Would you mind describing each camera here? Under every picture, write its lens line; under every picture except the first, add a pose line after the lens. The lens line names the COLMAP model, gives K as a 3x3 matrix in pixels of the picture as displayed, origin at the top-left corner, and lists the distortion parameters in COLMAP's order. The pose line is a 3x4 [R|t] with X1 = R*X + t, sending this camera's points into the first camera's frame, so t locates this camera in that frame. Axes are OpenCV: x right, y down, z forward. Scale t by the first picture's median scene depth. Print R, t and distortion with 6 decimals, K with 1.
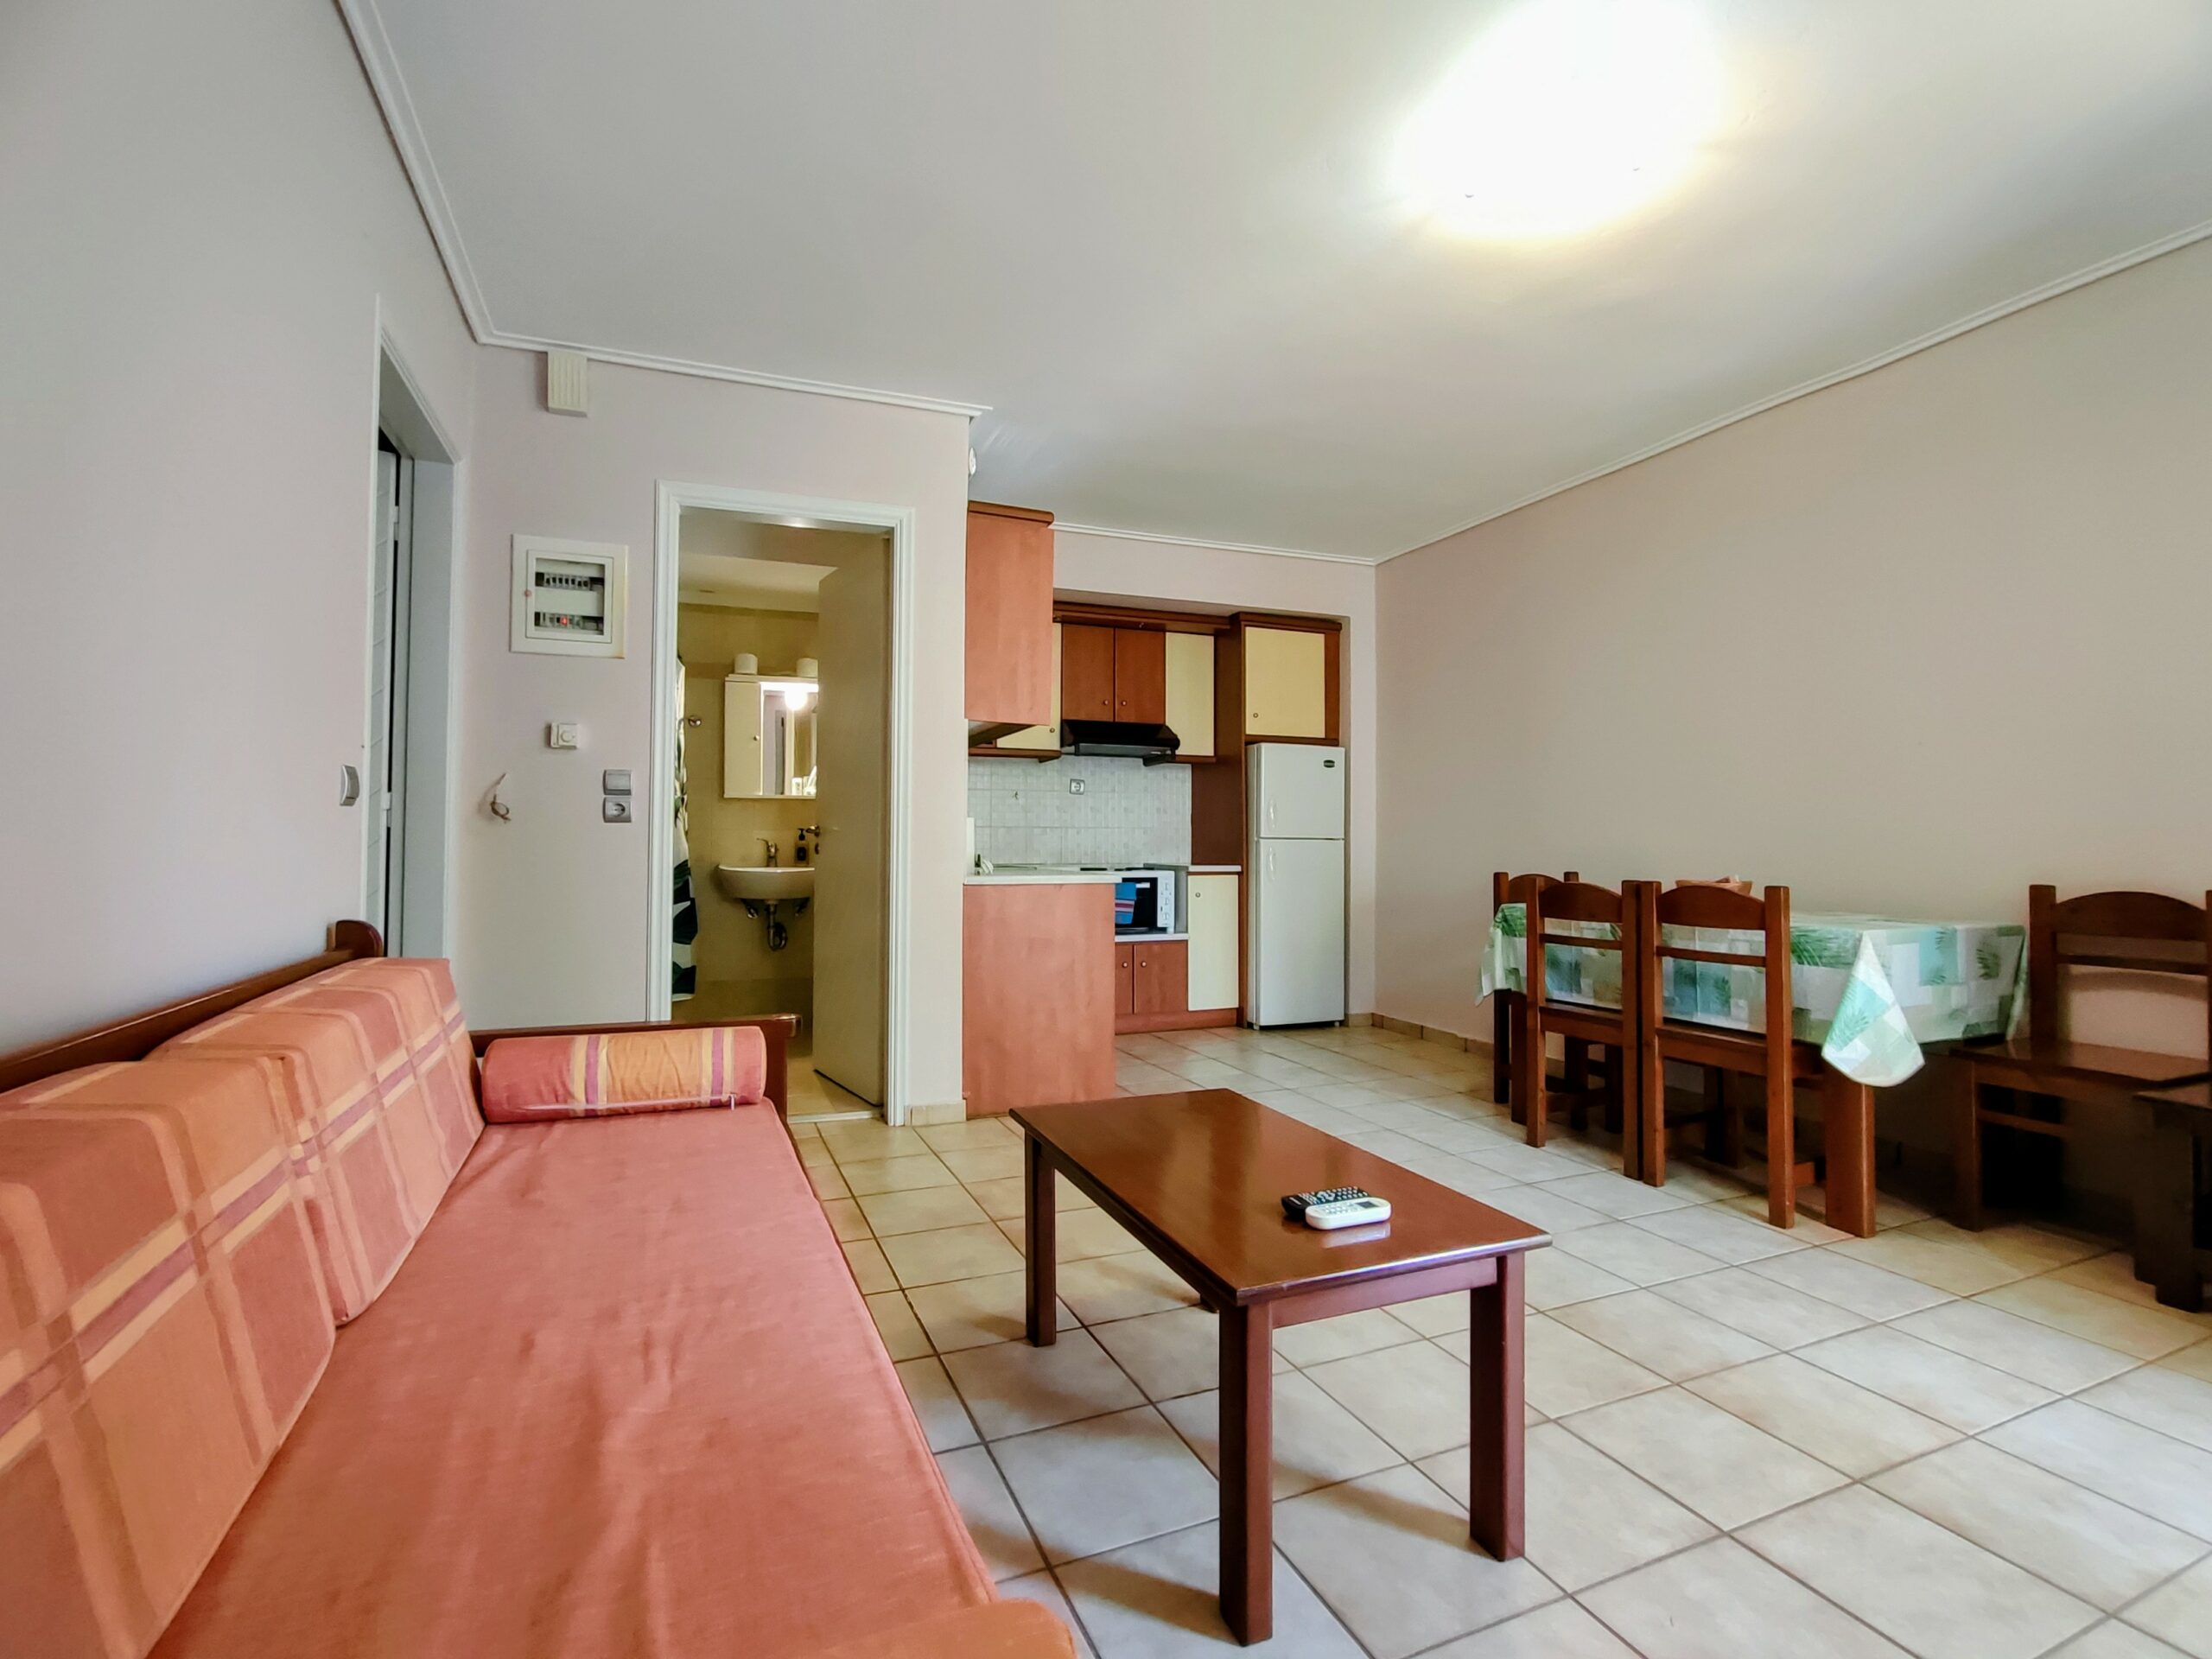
lens RADIAL K [[1001.3, 0, 1088.1], [0, 1001.3, 816.9], [0, 0, 1]] dist [-0.024079, 0.011475]
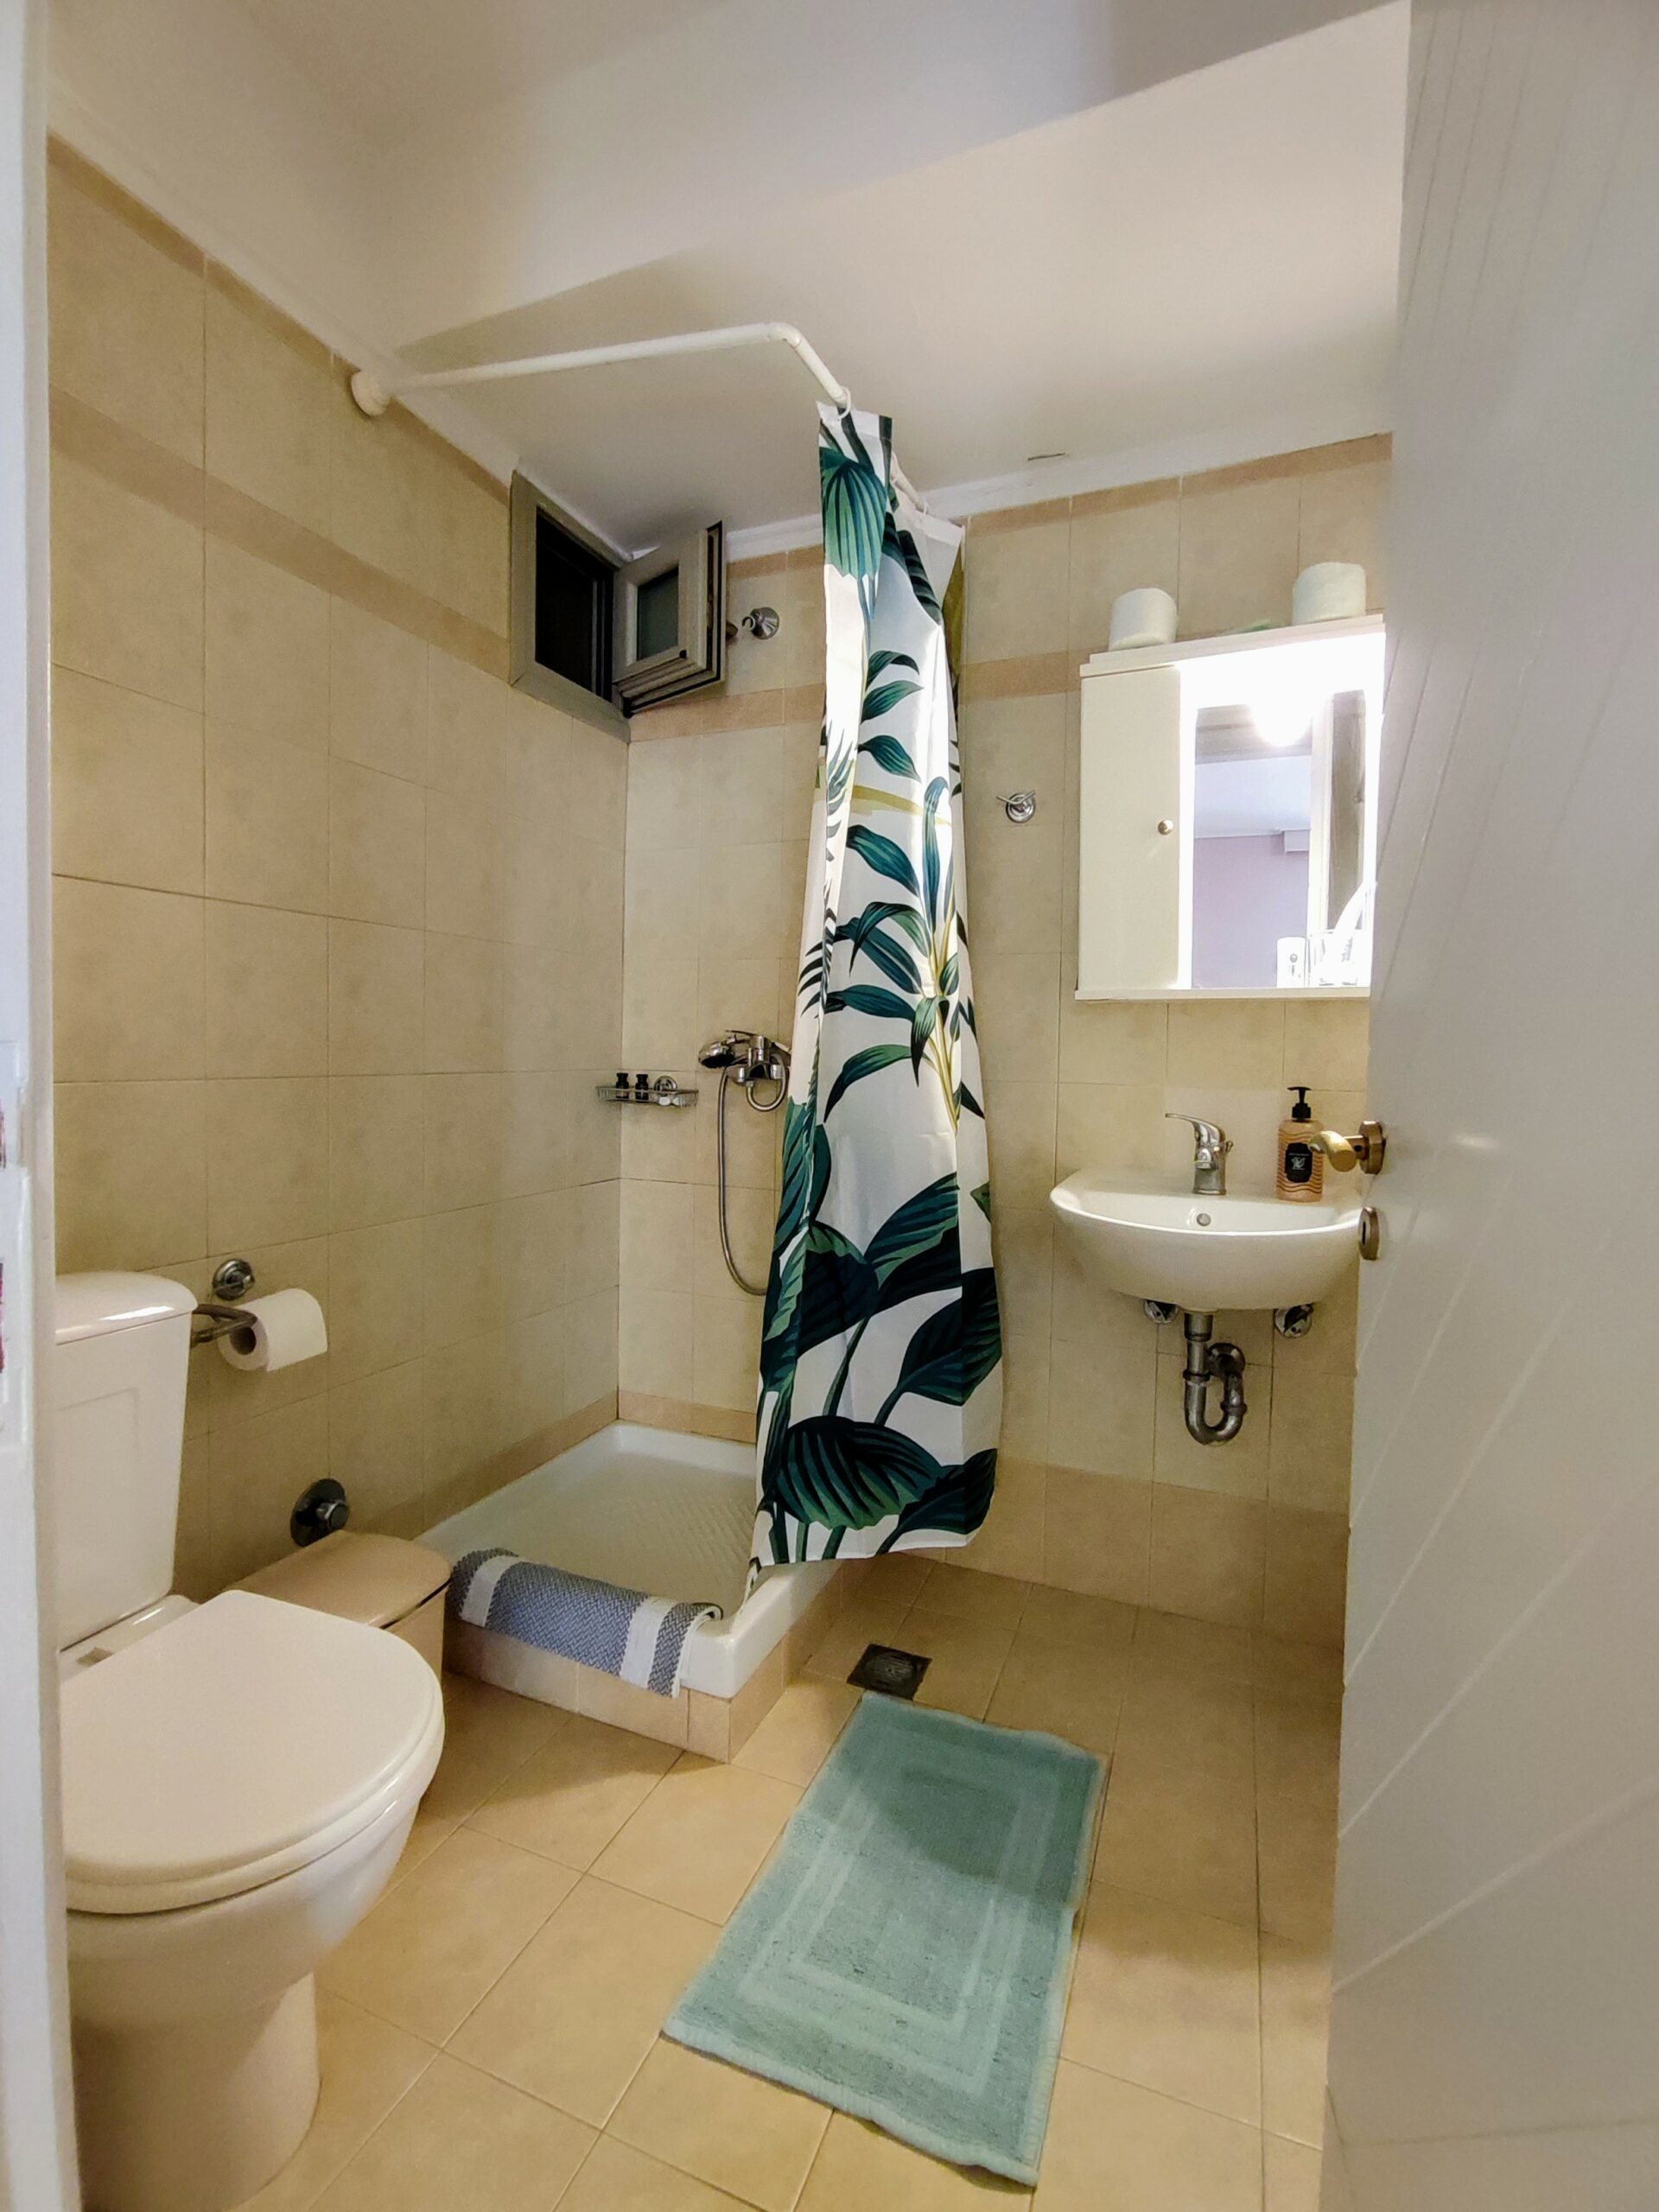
lens RADIAL K [[1001.3, 0, 833.1], [0, 1001.3, 1083.6], [0, 0, 1]] dist [-0.024079, 0.011475]
pose [[0.723713, 0.031553, -0.689379, -0.175697], [0.006568, 0.998594, 0.052601, -0.008264], [0.690070, -0.042596, 0.722488, 0.671553]]
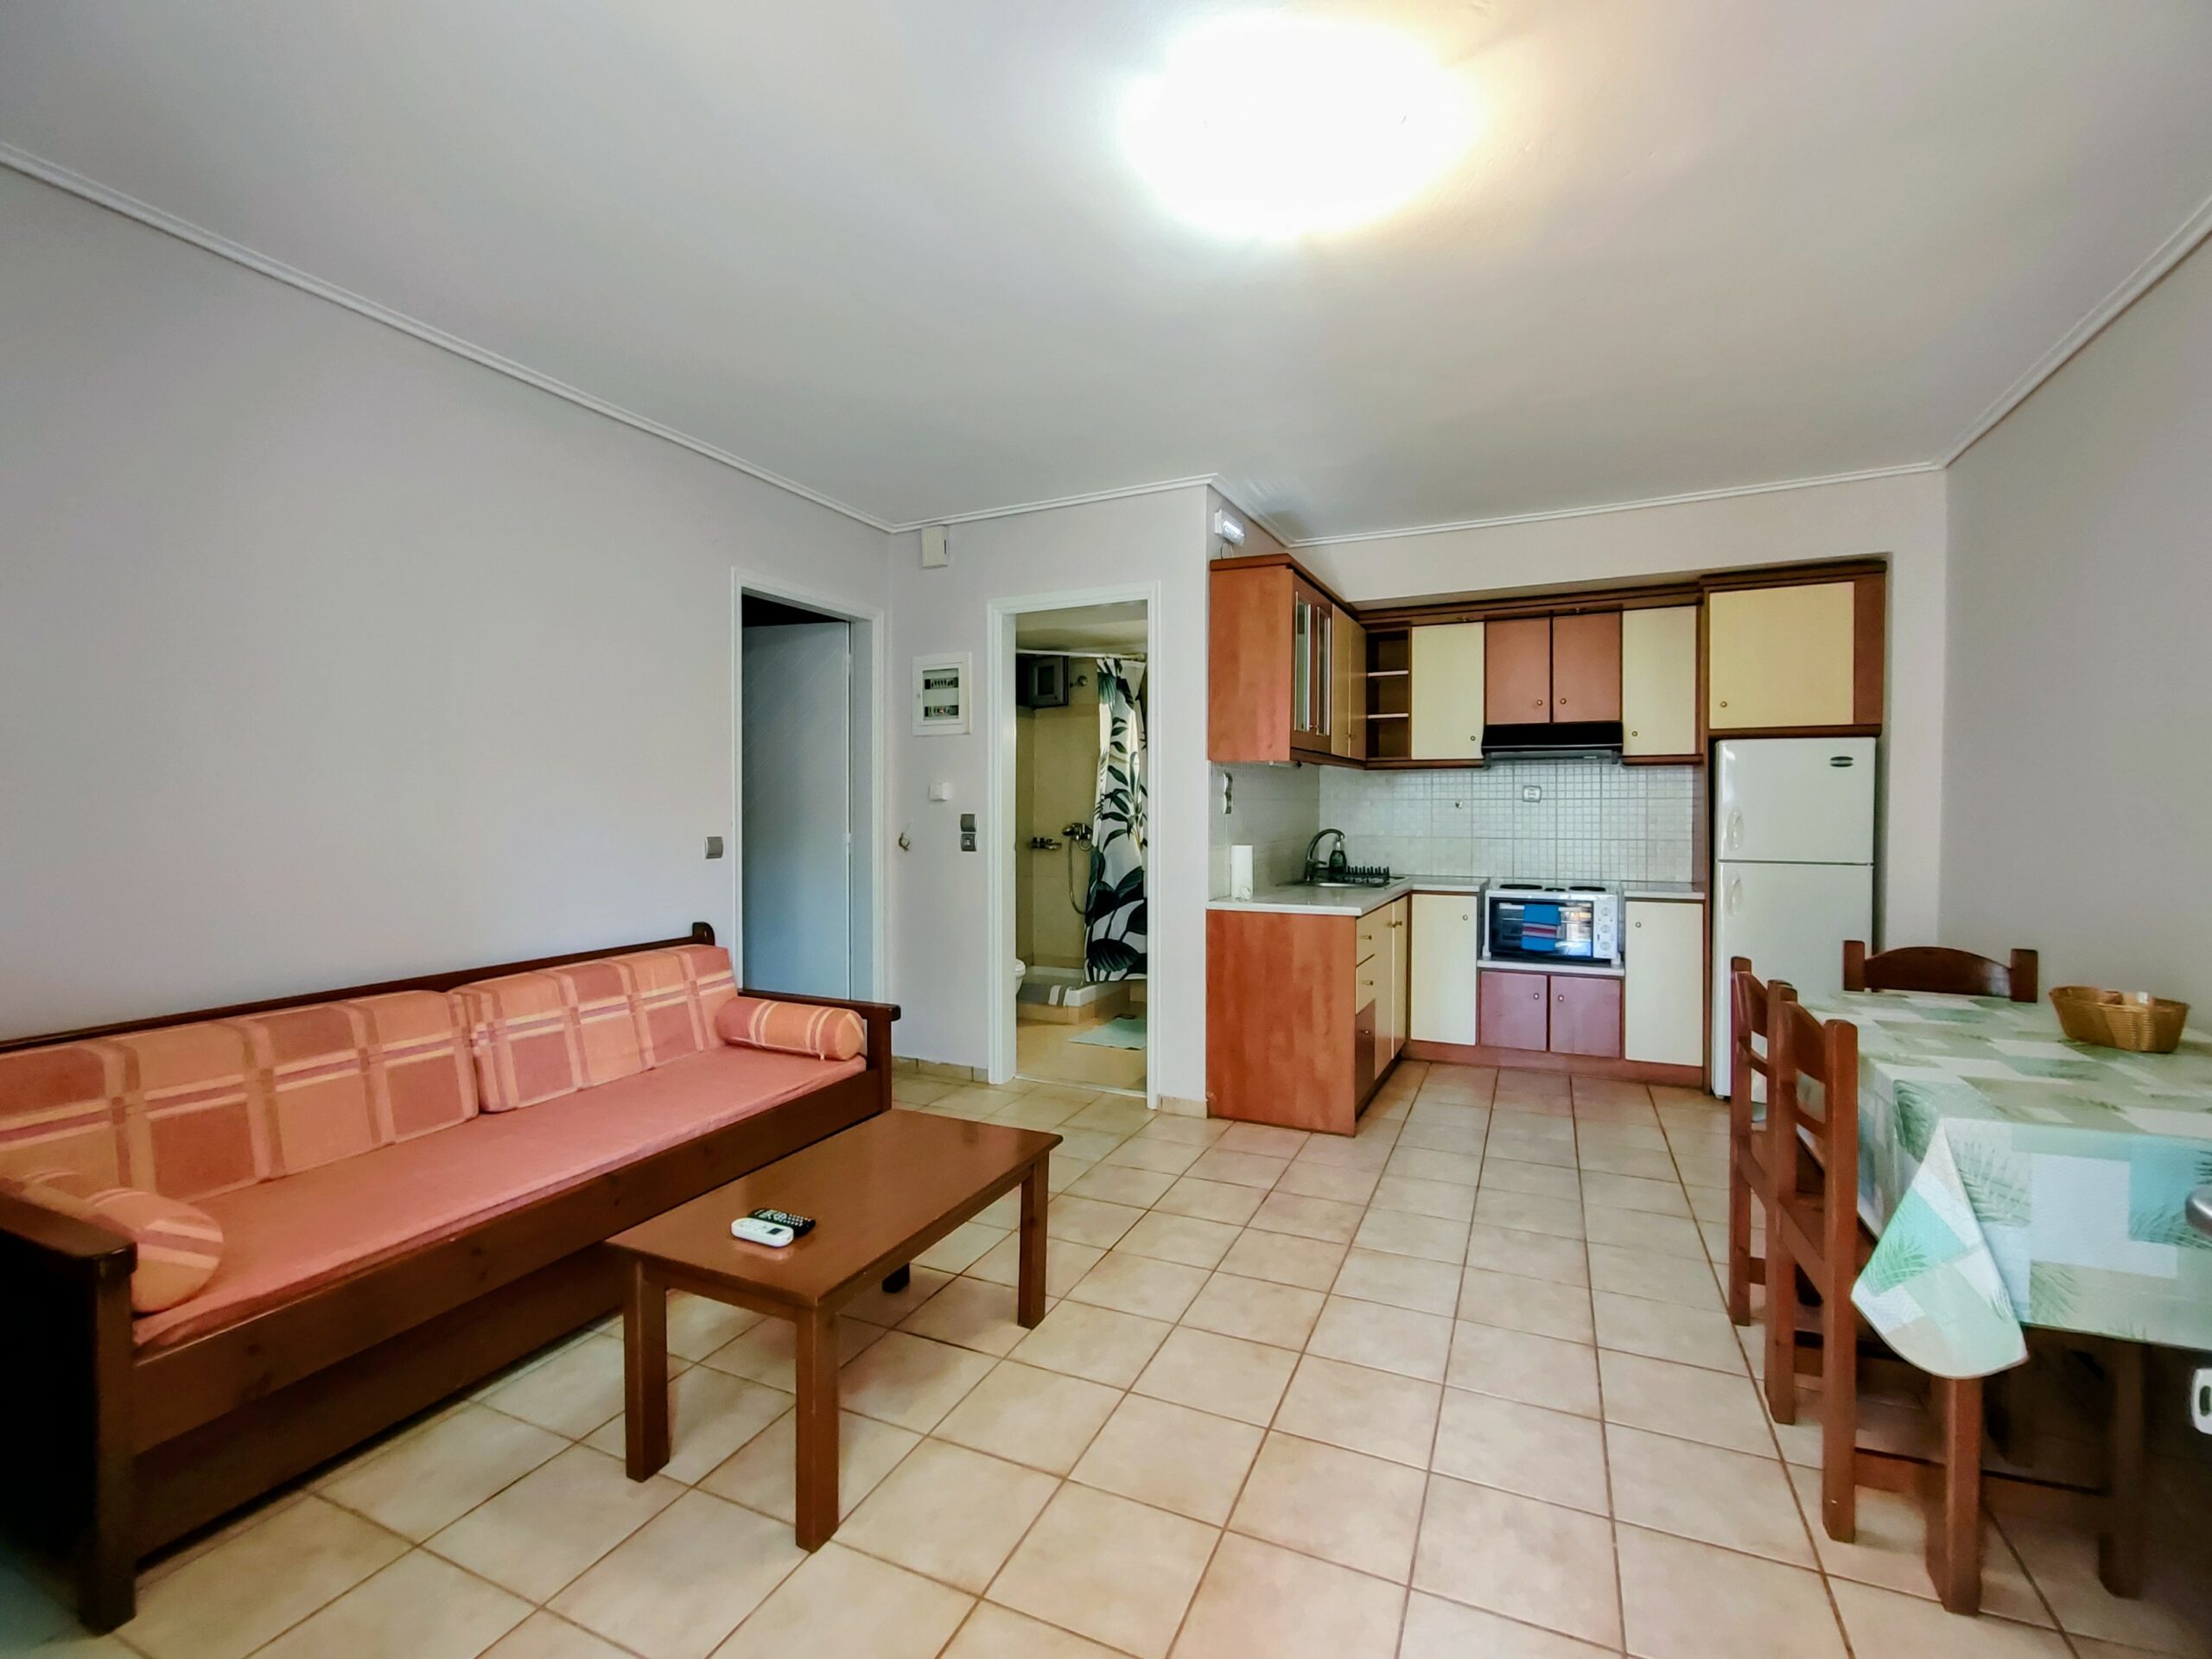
lens RADIAL K [[1001.3, 0, 1088.1], [0, 1001.3, 816.9], [0, 0, 1]] dist [-0.024079, 0.011475]
pose [[0.680731, 0.003449, -0.732526, 0.436943], [0.023160, 0.999388, 0.026228, -0.048993], [0.732167, -0.034819, 0.680234, 0.104112]]
